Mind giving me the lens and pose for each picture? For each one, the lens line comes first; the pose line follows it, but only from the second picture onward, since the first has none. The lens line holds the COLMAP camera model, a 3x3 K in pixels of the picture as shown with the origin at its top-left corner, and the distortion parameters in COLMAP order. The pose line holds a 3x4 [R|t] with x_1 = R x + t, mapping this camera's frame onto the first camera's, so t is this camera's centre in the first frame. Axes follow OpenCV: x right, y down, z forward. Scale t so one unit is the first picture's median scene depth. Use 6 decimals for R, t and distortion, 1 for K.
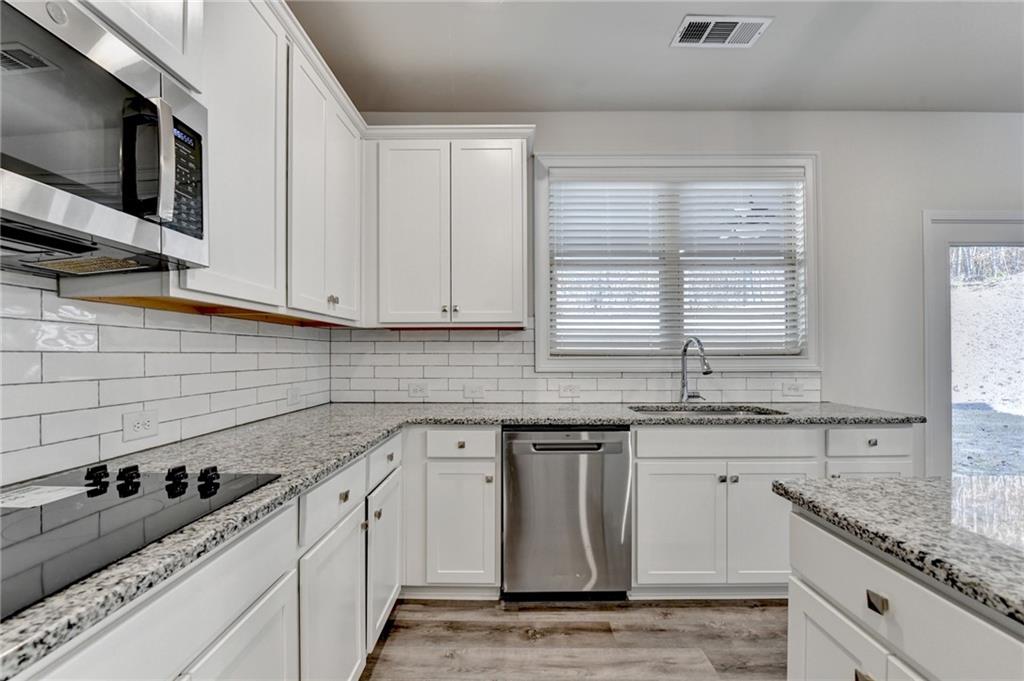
lens RADIAL K [[440.8, 0, 511.9], [0, 440.8, 352.1], [0, 0, 1]] dist [-0.009733, -0.000168]
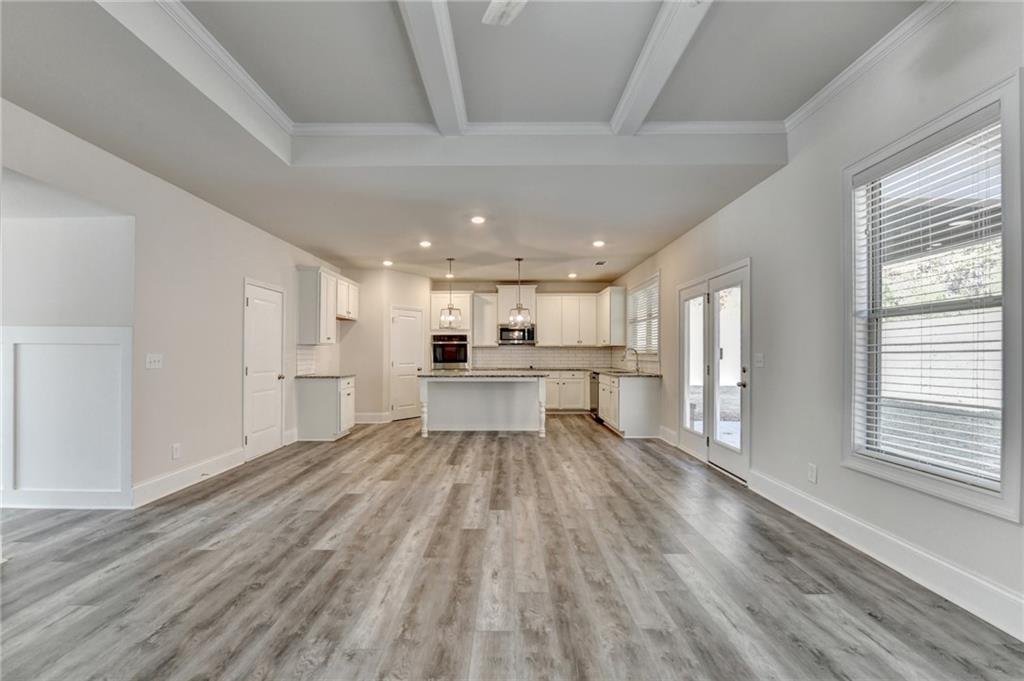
lens RADIAL K [[440.8, 0, 511.9], [0, 440.8, 352.1], [0, 0, 1]] dist [-0.009733, -0.000168]
pose [[0.019467, -0.000581, -0.999810, 3.391872], [0.004695, 0.999989, -0.000490, -0.009819], [0.999799, -0.004684, 0.019470, 0.181509]]
